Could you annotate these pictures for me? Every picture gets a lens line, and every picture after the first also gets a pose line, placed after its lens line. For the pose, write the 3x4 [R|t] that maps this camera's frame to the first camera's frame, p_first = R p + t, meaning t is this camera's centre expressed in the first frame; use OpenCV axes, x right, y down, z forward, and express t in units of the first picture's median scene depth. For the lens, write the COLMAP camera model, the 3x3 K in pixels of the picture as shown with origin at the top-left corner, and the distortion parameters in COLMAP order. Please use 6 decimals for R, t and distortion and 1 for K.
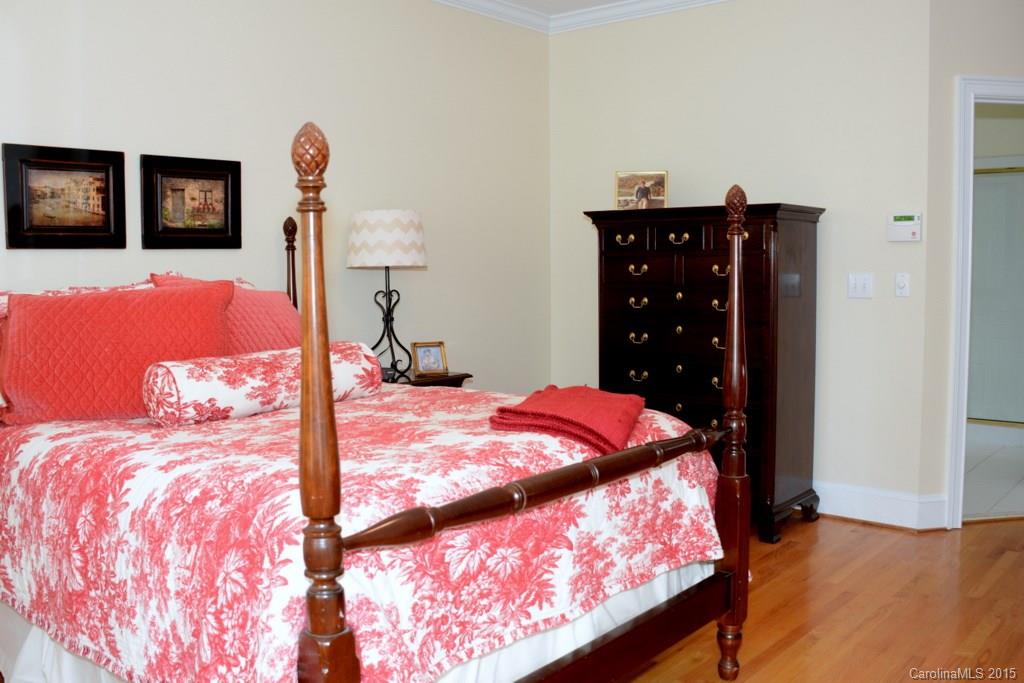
lens RADIAL K [[801.2, 0, 510.0], [0, 801.2, 338.8], [0, 0, 1]] dist [-0.110686, 0.049500]
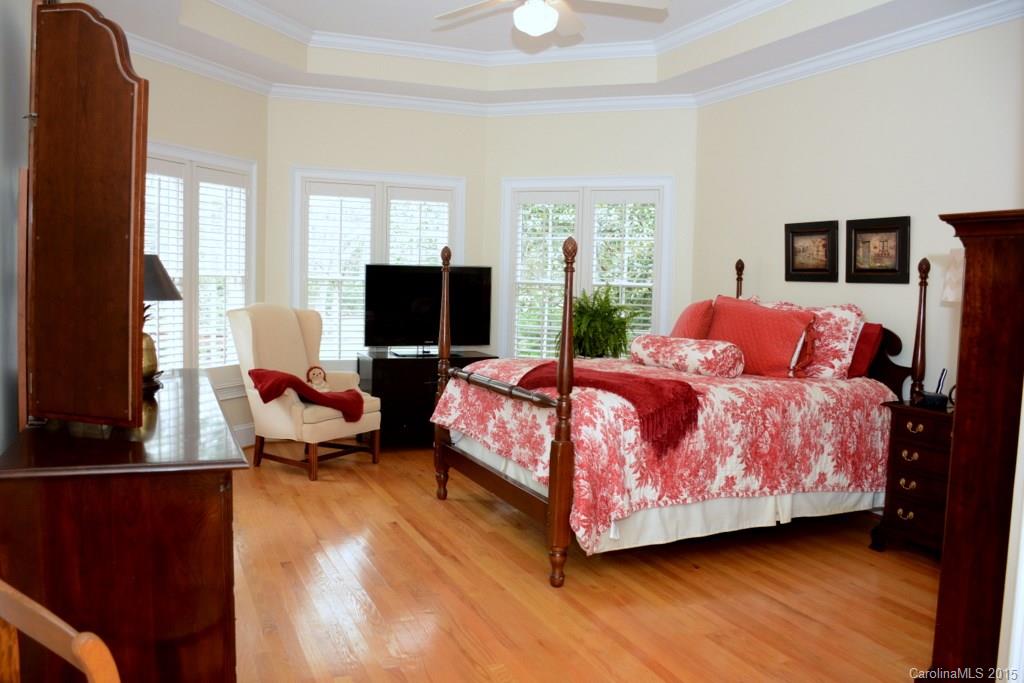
lens RADIAL K [[801.2, 0, 510.6], [0, 801.2, 339.0], [0, 0, 1]] dist [-0.110686, 0.049500]
pose [[-0.351012, 0.075758, -0.933301, 1.182469], [-0.098389, 0.988220, 0.117220, -0.121478], [0.931188, 0.132972, -0.339423, 0.926947]]
